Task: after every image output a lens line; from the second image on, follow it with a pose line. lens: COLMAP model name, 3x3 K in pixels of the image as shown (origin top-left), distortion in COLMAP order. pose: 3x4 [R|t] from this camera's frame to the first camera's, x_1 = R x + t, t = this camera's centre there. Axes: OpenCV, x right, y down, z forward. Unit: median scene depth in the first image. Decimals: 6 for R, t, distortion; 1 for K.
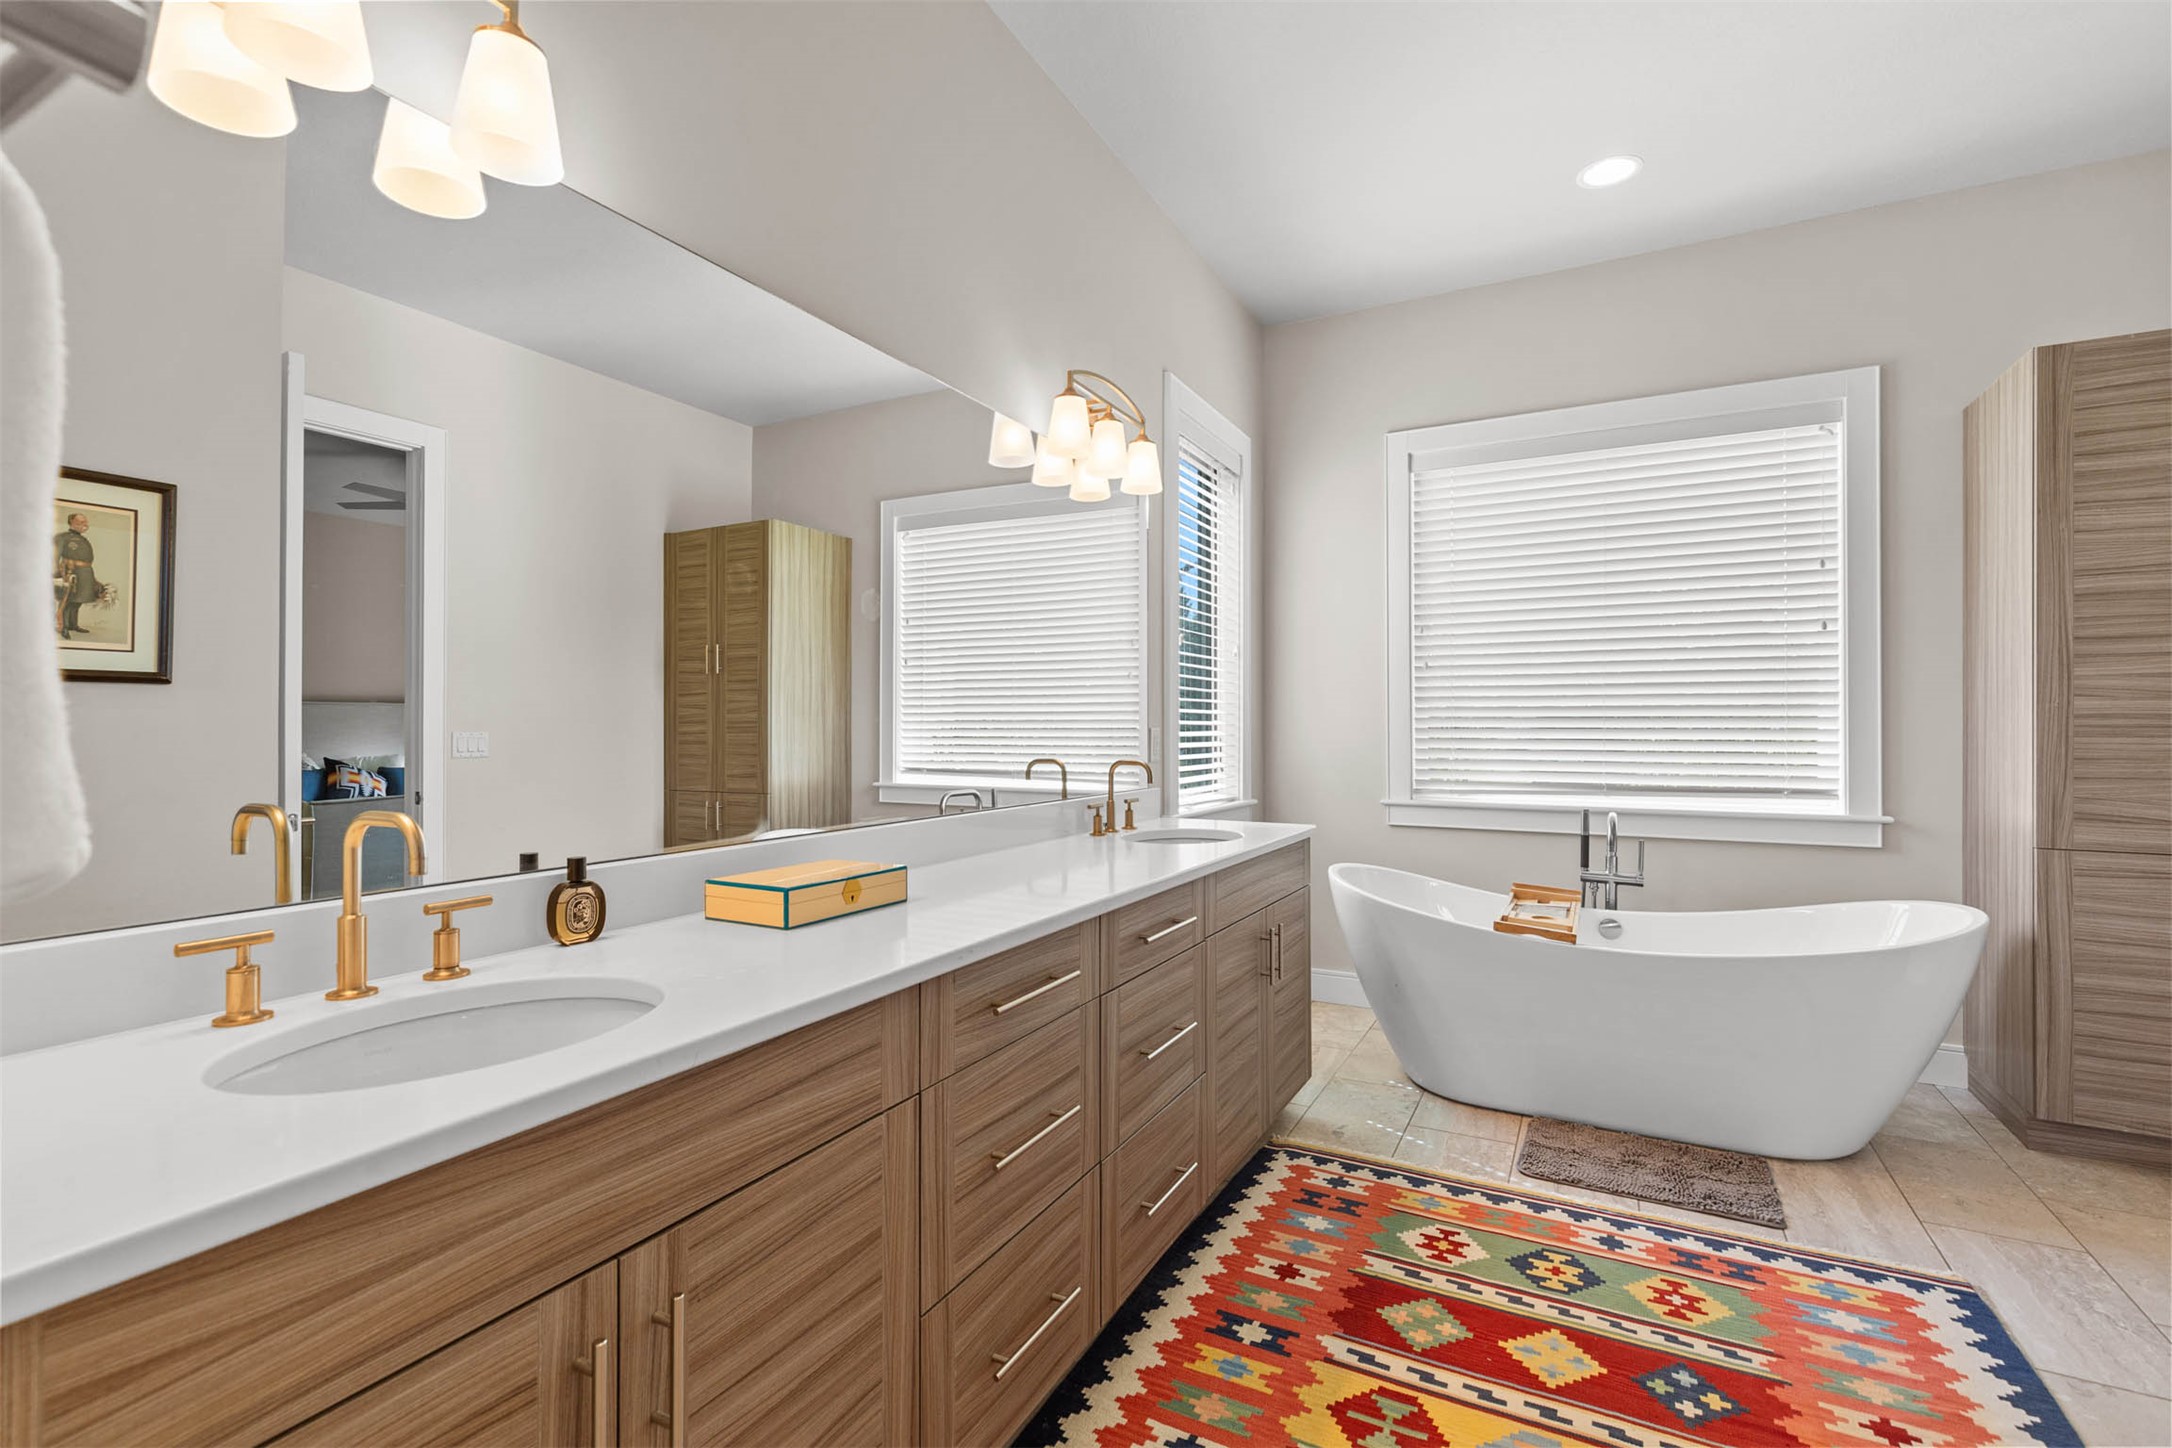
lens RADIAL K [[972.7, 0, 1085.0], [0, 972.7, 711.6], [0, 0, 1]] dist [0.000068, -0.000013]
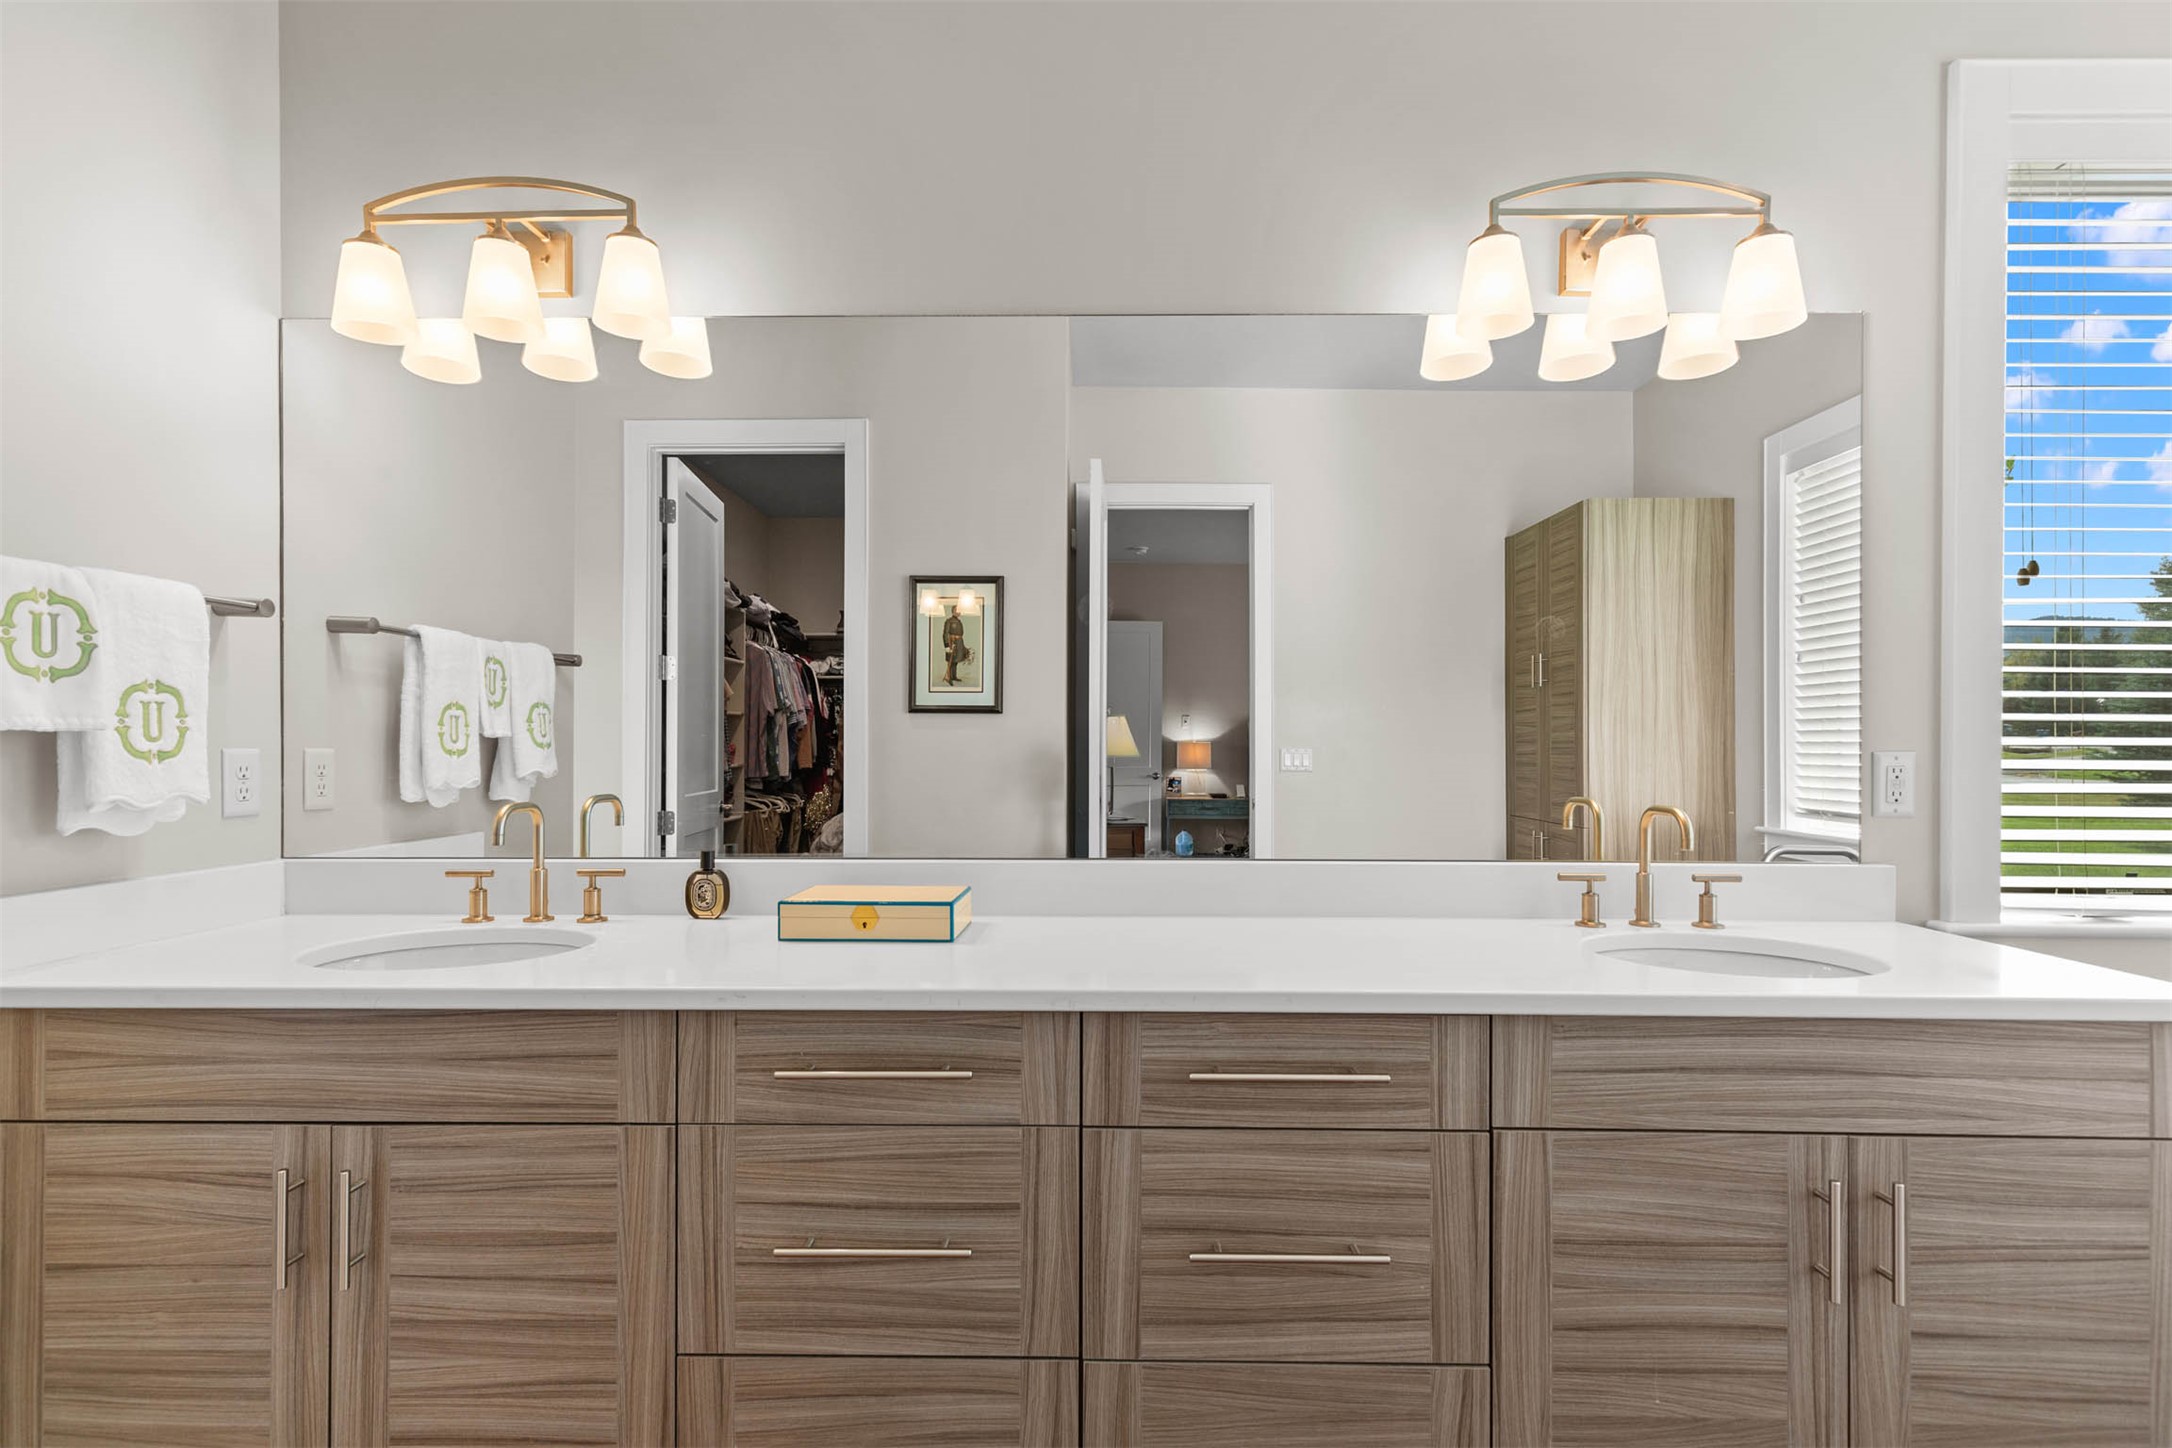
lens RADIAL K [[992.9, 0, 1088.6], [0, 992.9, 728.5], [0, 0, 1]] dist [0.010307, -0.000376]
pose [[0.466601, -0.004620, -0.884456, 0.909463], [0.005367, 0.999983, -0.002392, -0.003830], [0.884451, -0.003631, 0.466618, 0.891468]]
